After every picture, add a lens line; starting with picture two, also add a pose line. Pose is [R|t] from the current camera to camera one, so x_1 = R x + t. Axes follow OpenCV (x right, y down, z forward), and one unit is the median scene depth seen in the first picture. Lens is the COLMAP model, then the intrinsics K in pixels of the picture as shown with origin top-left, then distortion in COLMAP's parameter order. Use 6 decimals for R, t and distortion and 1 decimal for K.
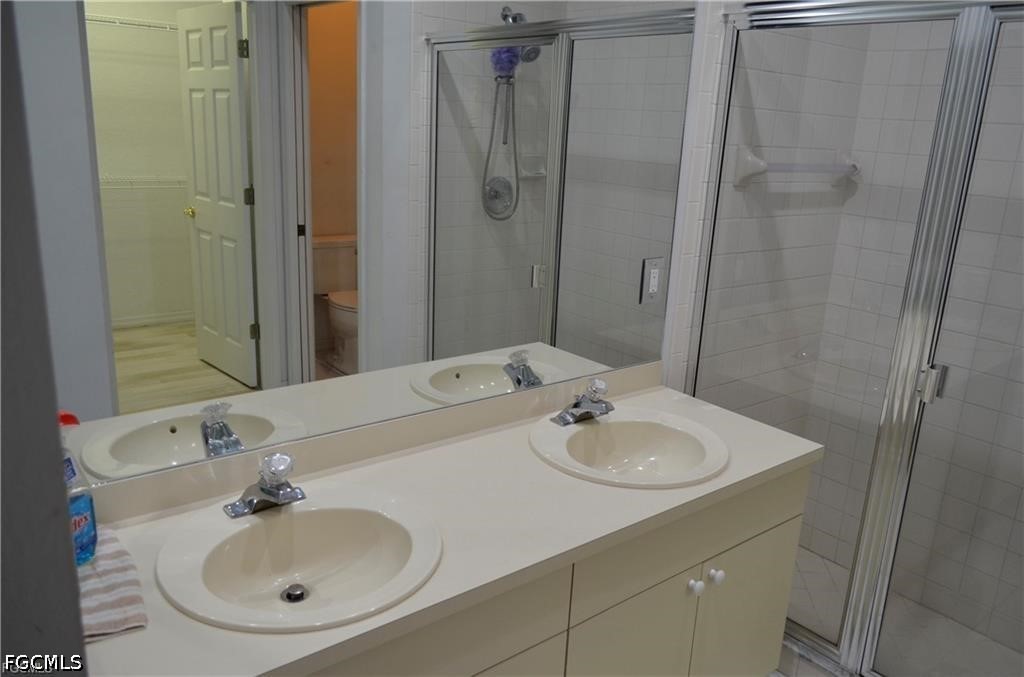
lens RADIAL K [[792.6, 0, 513.3], [0, 792.6, 340.3], [0, 0, 1]] dist [-0.013360, 0.009420]
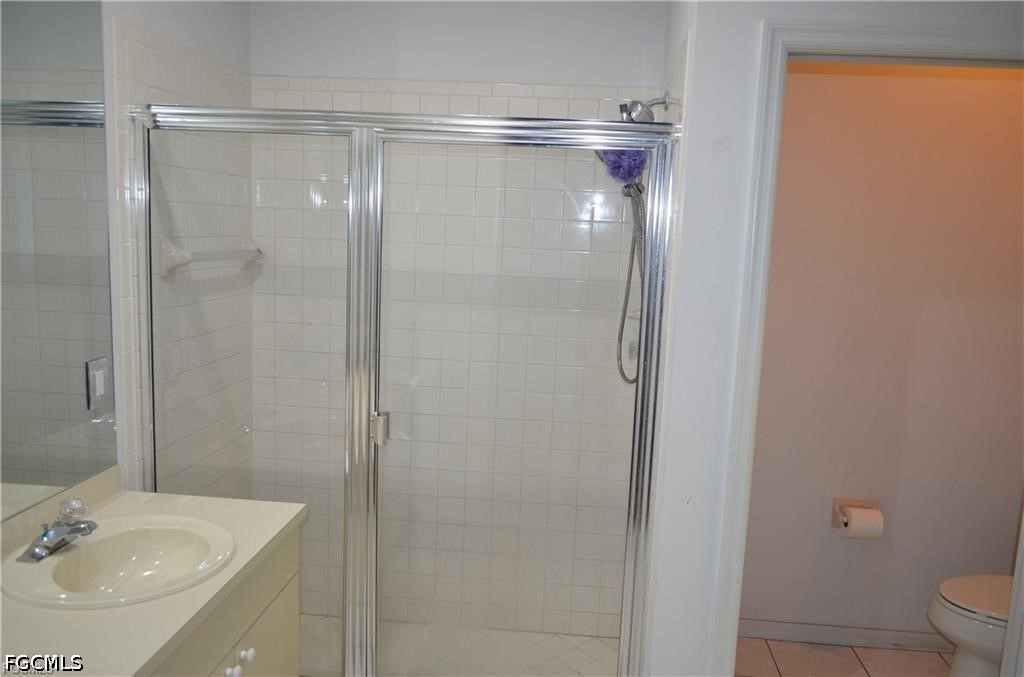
lens RADIAL K [[792.6, 0, 510.9], [0, 792.6, 337.8], [0, 0, 1]] dist [-0.013360, 0.009420]
pose [[0.708451, -0.126376, 0.694353, -0.124919], [0.190986, 0.981459, -0.016233, -0.019113], [-0.679428, 0.144112, 0.719451, -0.019781]]
